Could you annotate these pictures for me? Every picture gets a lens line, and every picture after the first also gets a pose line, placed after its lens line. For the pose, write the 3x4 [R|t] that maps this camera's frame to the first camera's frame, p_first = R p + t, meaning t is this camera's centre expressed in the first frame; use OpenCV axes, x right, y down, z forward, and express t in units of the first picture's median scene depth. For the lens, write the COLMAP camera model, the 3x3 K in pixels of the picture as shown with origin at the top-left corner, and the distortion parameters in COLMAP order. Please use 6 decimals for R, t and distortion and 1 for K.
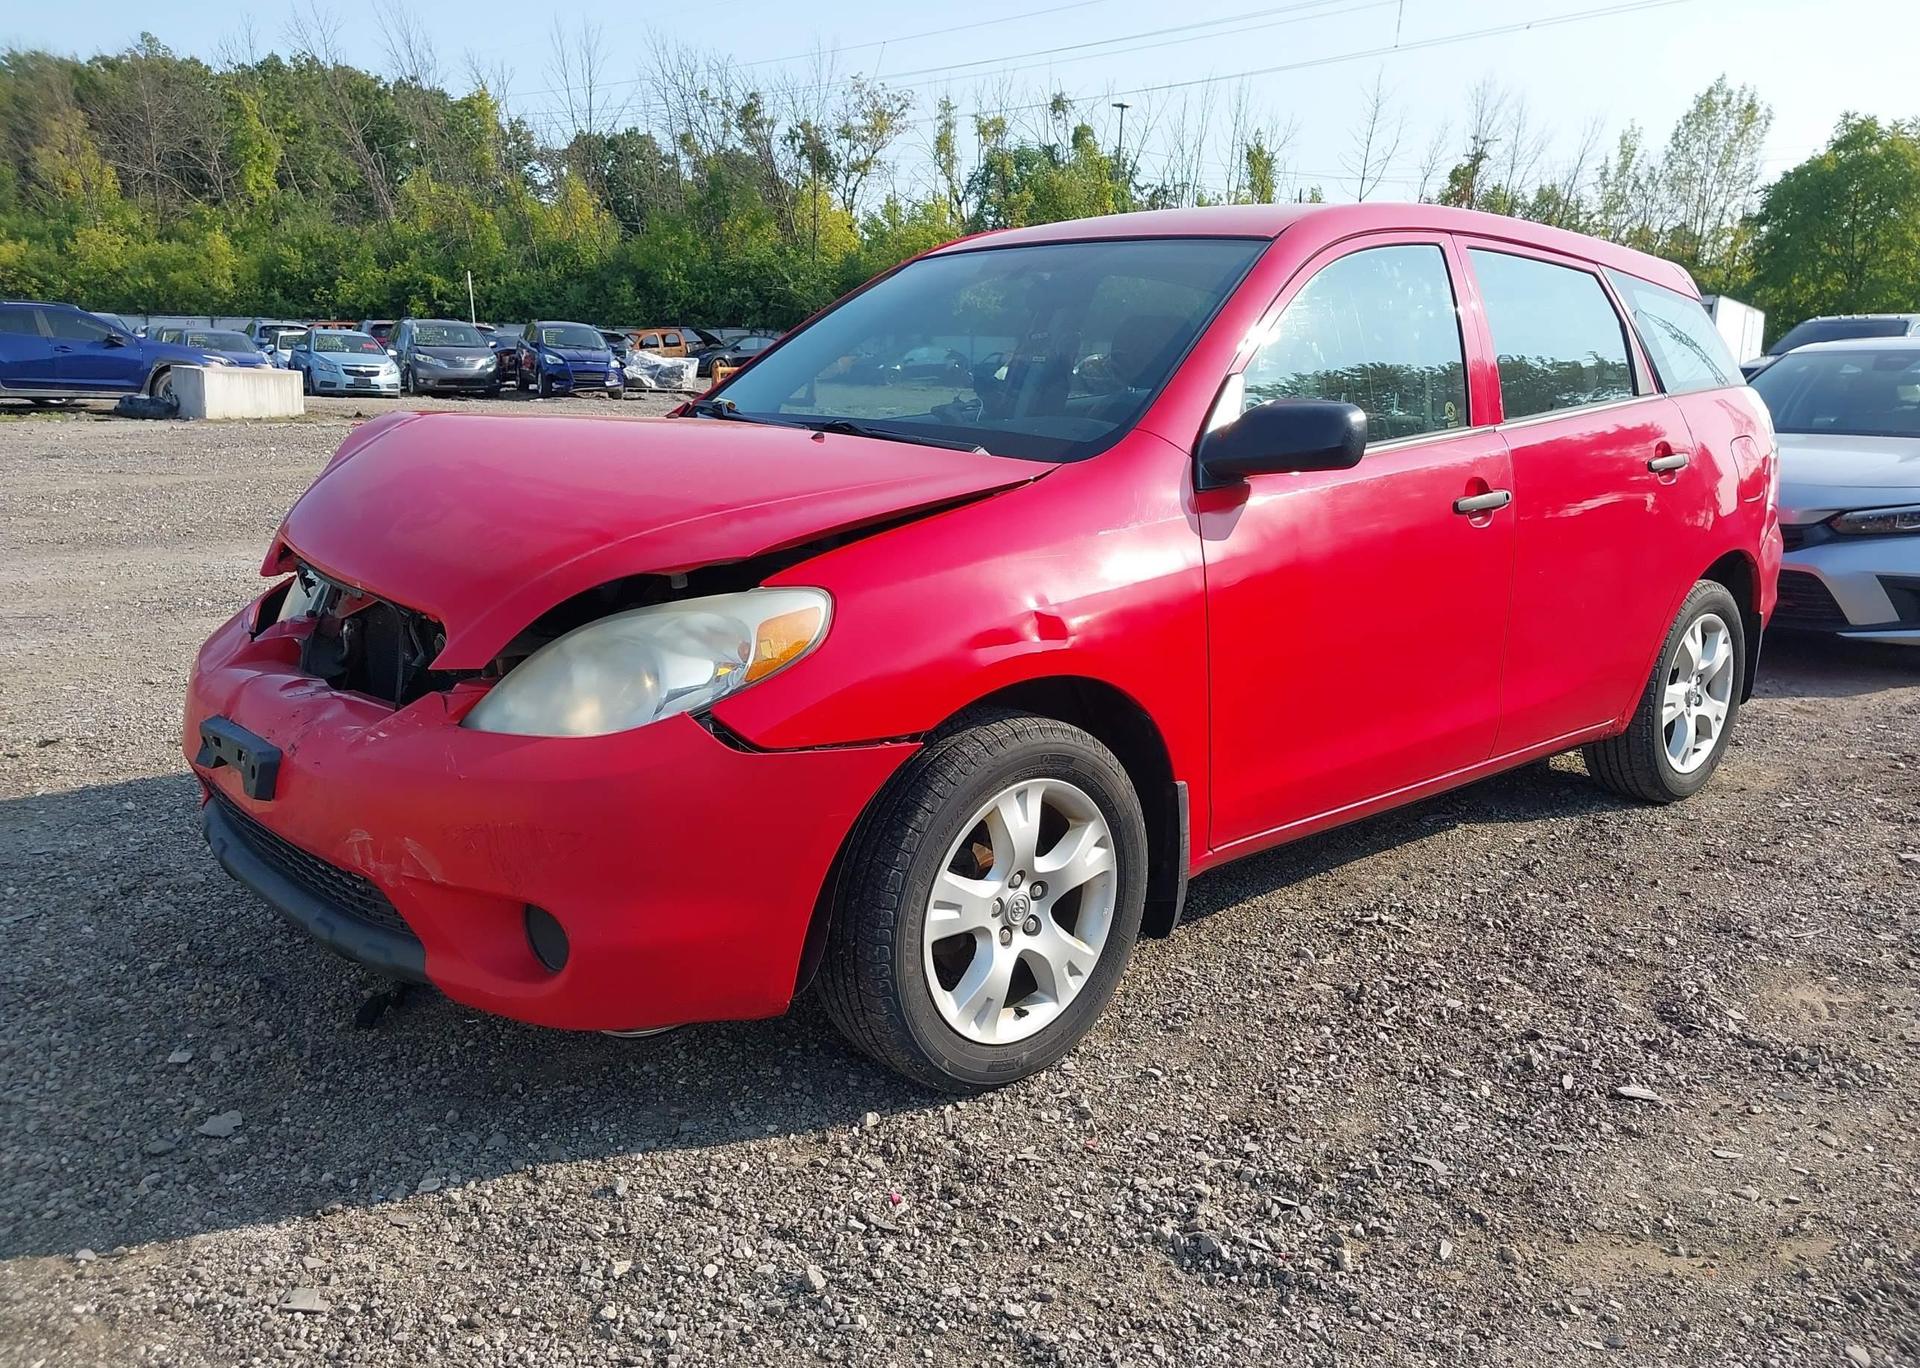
lens RADIAL K [[1543.8, 0, 960.0], [0, 1543.8, 684.0], [0, 0, 1]] dist [0.045054, -0.051974]
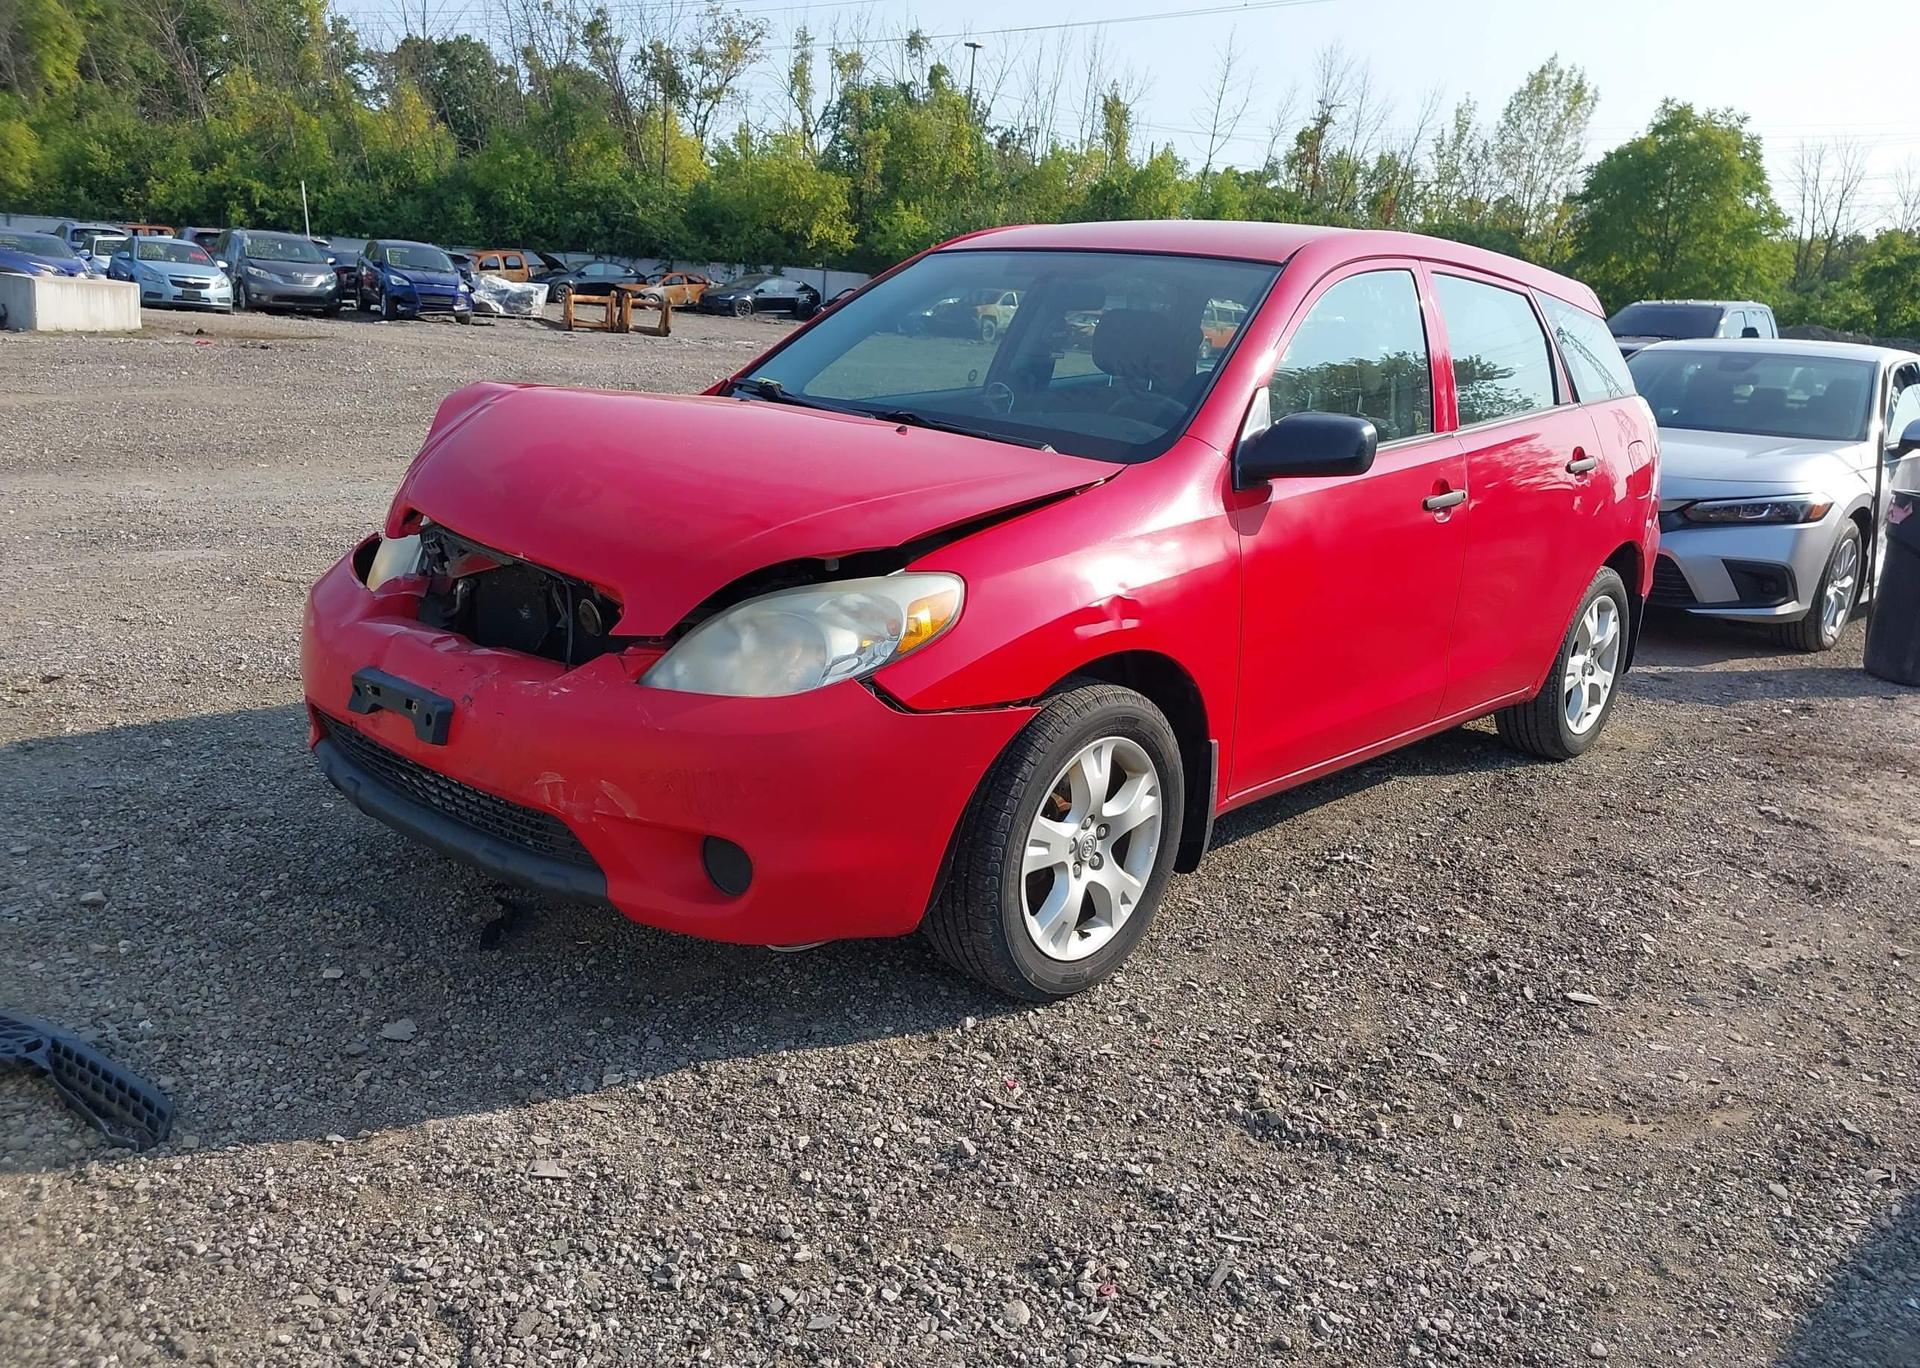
lens RADIAL K [[1543.8, 0, 960.0], [0, 1543.8, 684.0], [0, 0, 1]] dist [0.045054, -0.051974]
pose [[0.994047, 0.018835, 0.107315, -0.118562], [-0.022912, 0.999057, 0.036886, -0.012101], [-0.106519, -0.039125, 0.993541, -0.095259]]
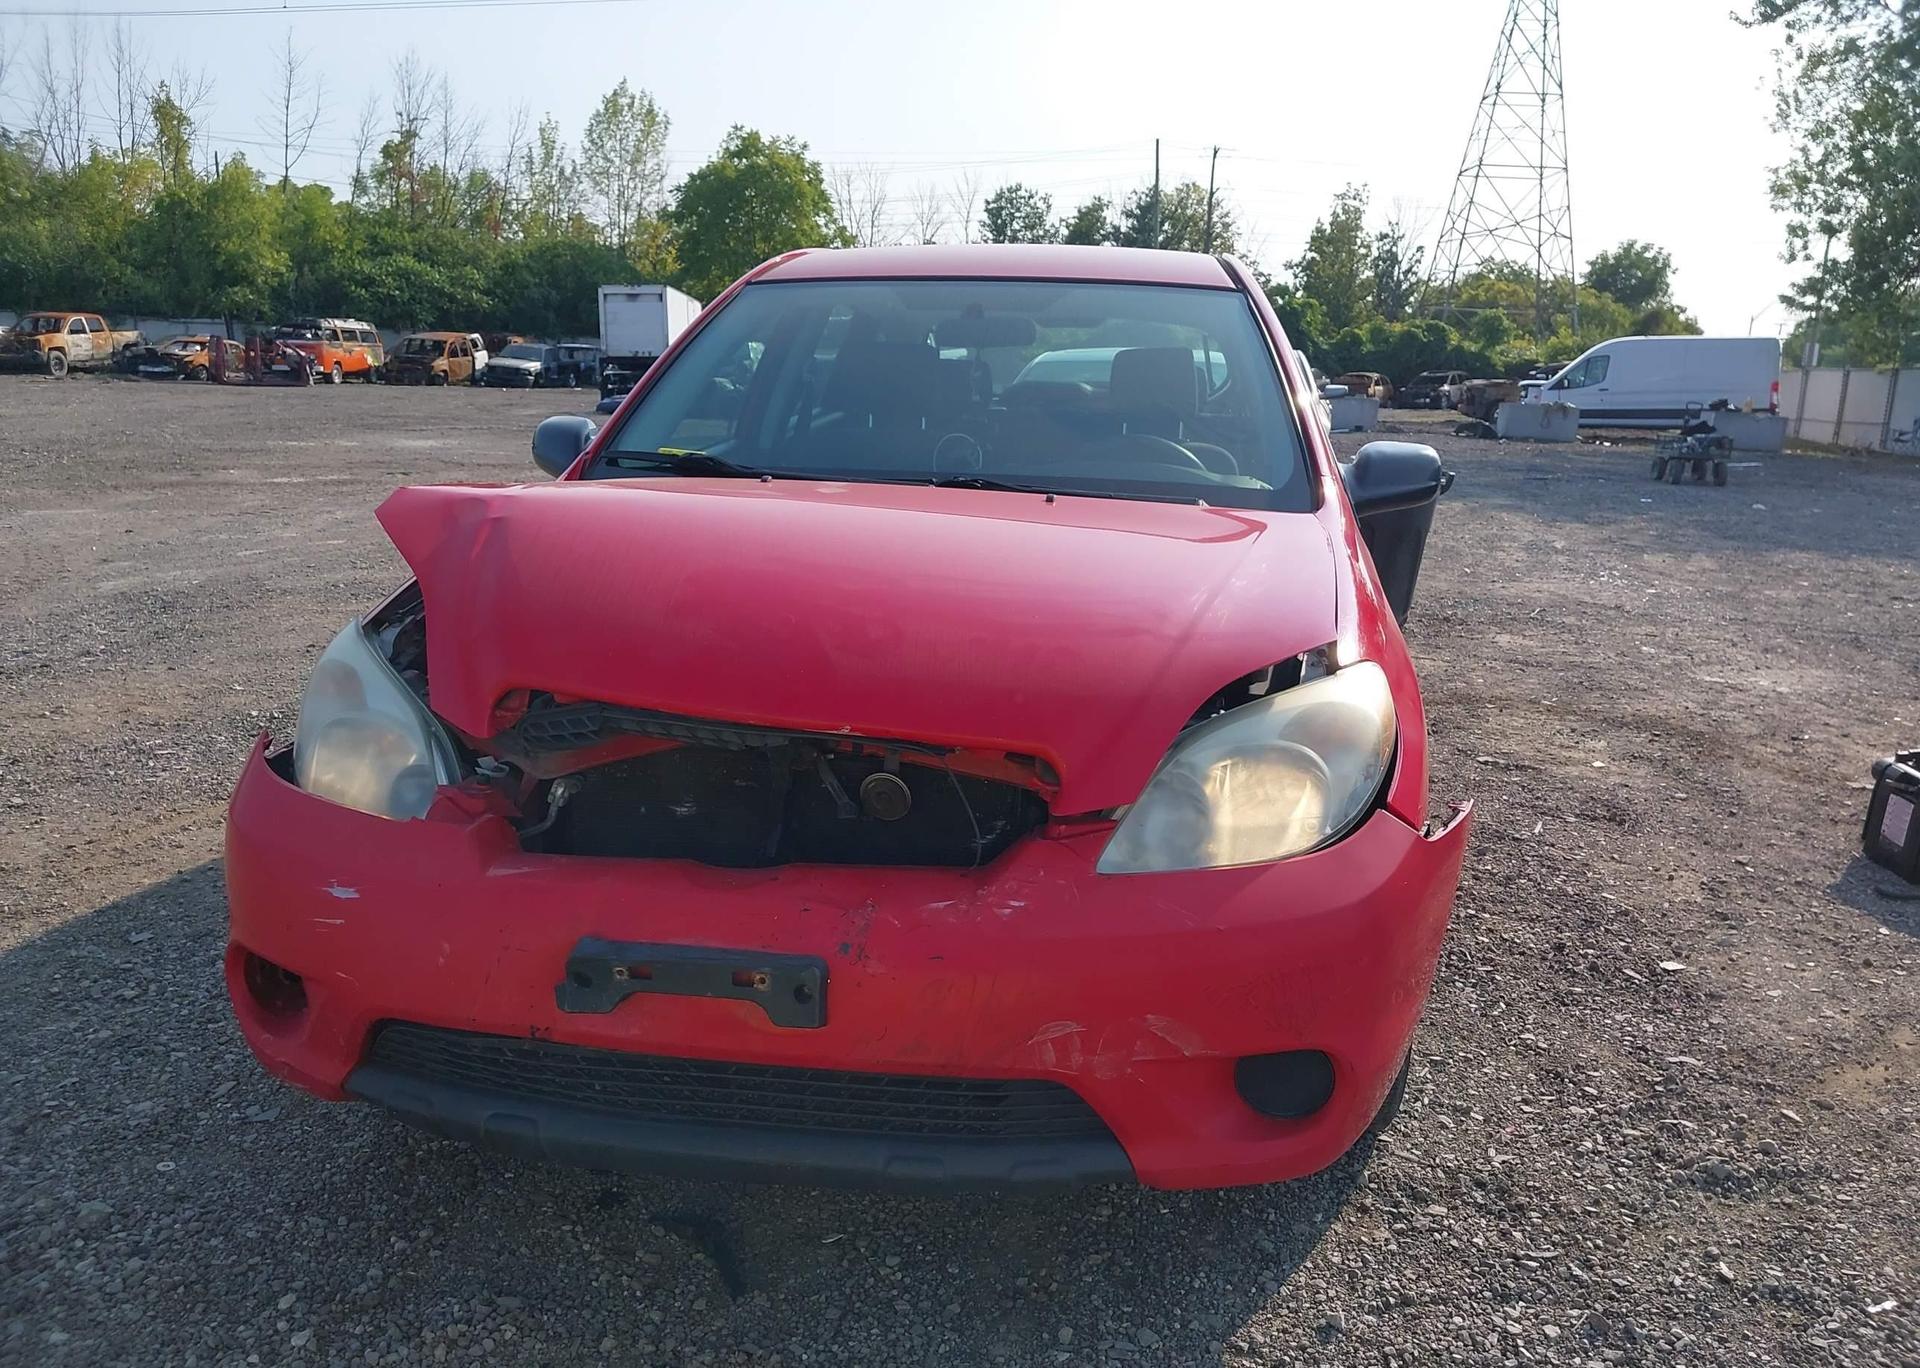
lens RADIAL K [[1543.8, 0, 960.0], [0, 1543.8, 684.0], [0, 0, 1]] dist [0.045054, -0.051974]
pose [[0.785814, -0.130165, 0.604610, -0.511261], [0.122086, 0.991012, 0.054677, -0.077500], [-0.606293, 0.030848, 0.794643, 0.210668]]
